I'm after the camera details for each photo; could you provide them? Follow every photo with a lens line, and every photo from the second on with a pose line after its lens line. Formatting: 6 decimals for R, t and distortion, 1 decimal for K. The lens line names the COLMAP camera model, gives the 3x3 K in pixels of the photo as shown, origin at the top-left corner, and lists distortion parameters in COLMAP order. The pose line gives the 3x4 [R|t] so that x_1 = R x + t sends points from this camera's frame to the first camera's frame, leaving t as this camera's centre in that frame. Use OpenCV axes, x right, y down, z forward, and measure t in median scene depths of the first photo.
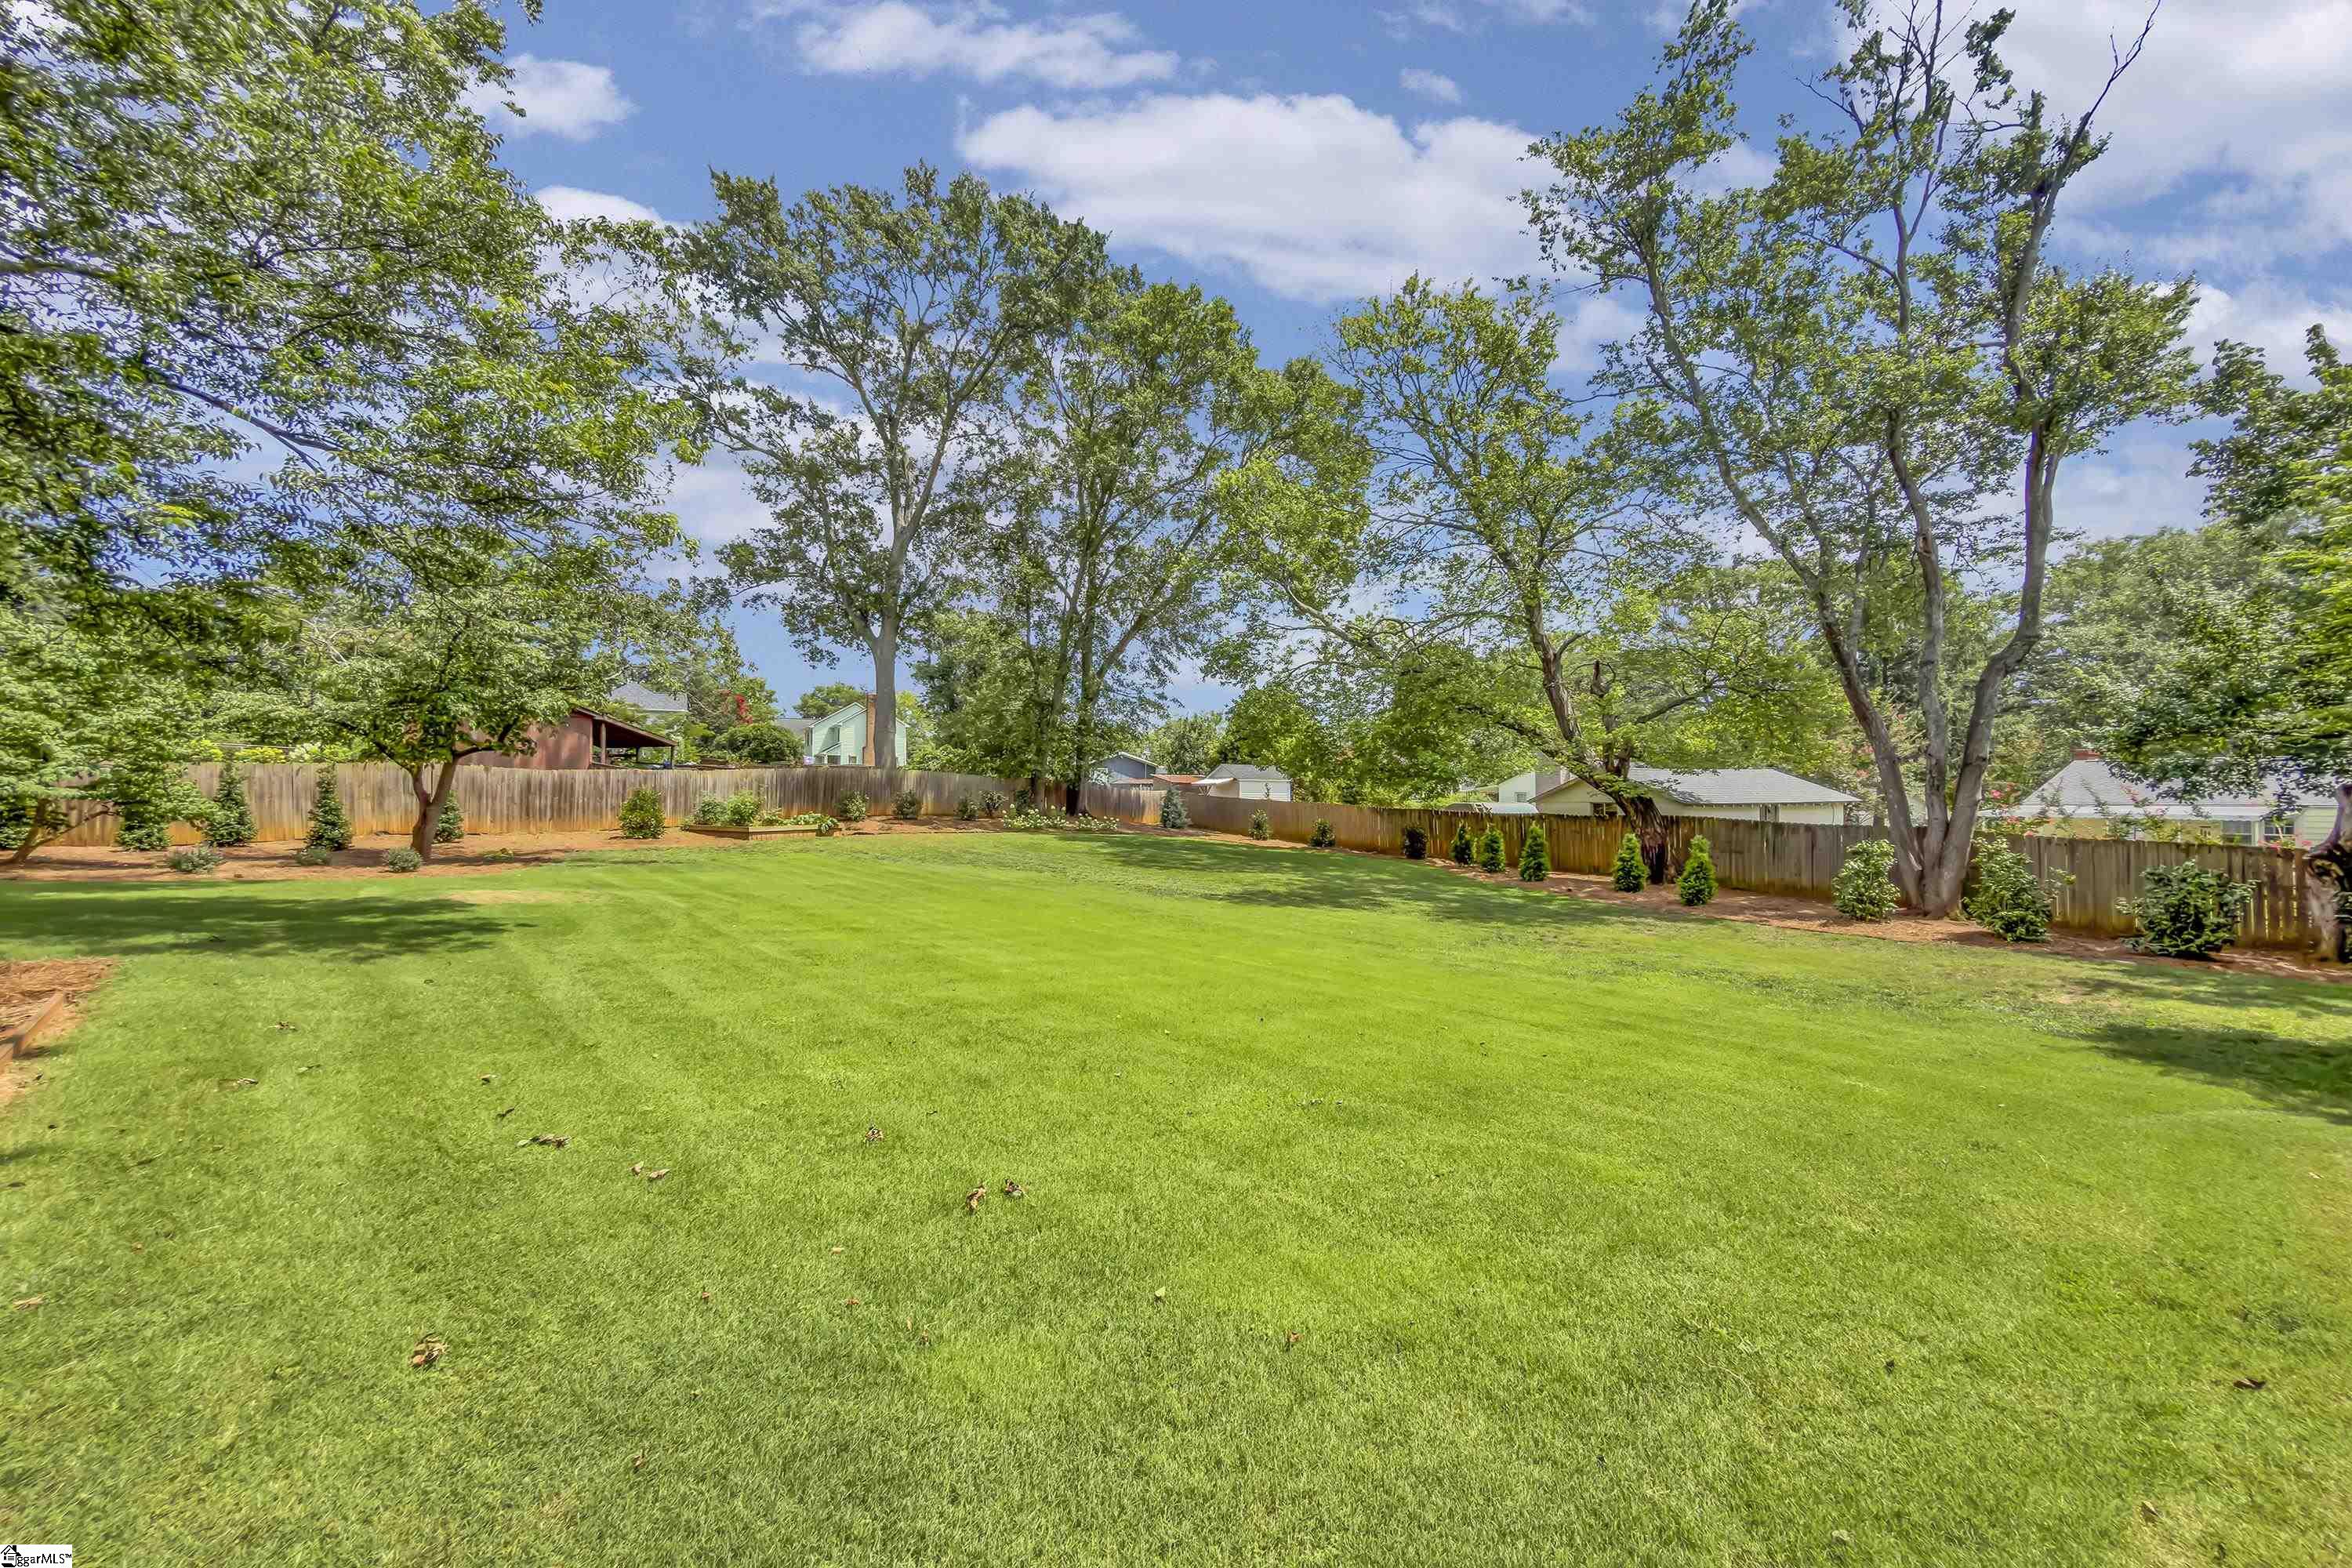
lens RADIAL K [[954.7, 0, 1160.0], [0, 954.7, 780.0], [0, 0, 1]] dist [-0.003895, 0.001380]
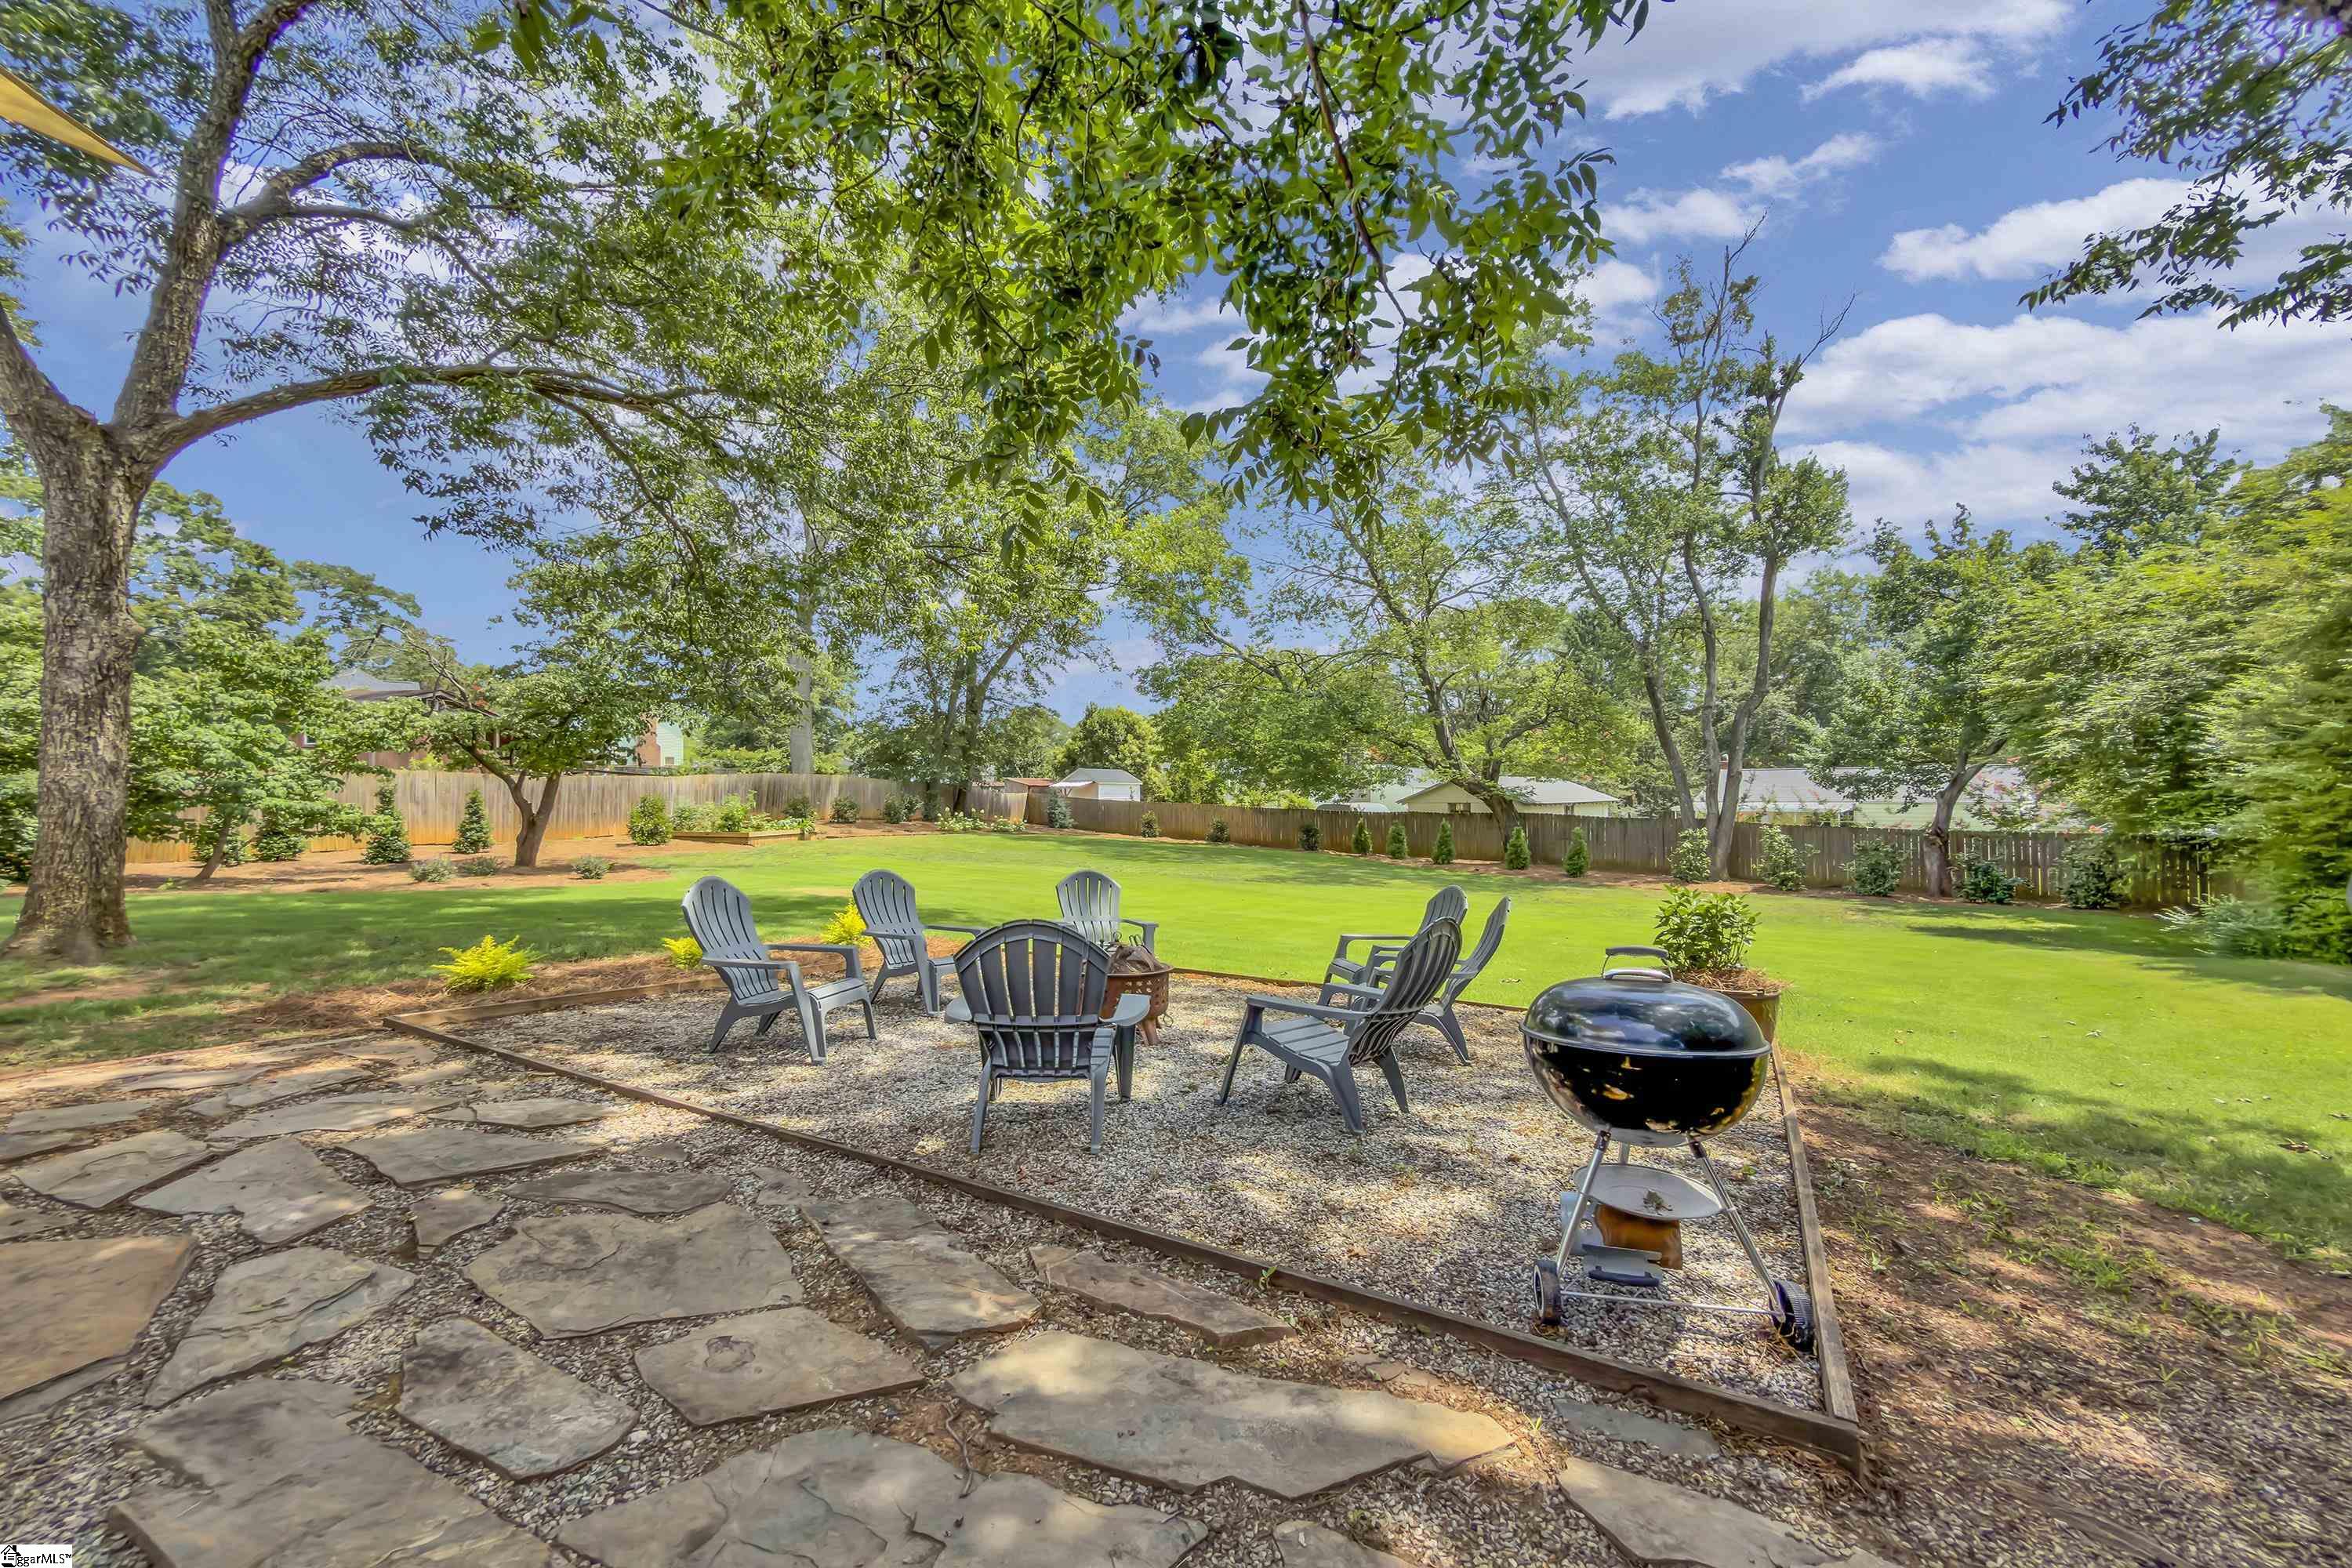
lens RADIAL K [[954.7, 0, 1157.8], [0, 954.7, 774.7], [0, 0, 1]] dist [-0.003895, 0.001380]
pose [[0.960365, 0.000379, 0.278744, -0.308868], [0.000393, 0.999996, -0.002712, -0.011201], [-0.278744, 0.002714, 0.960362, -0.130503]]
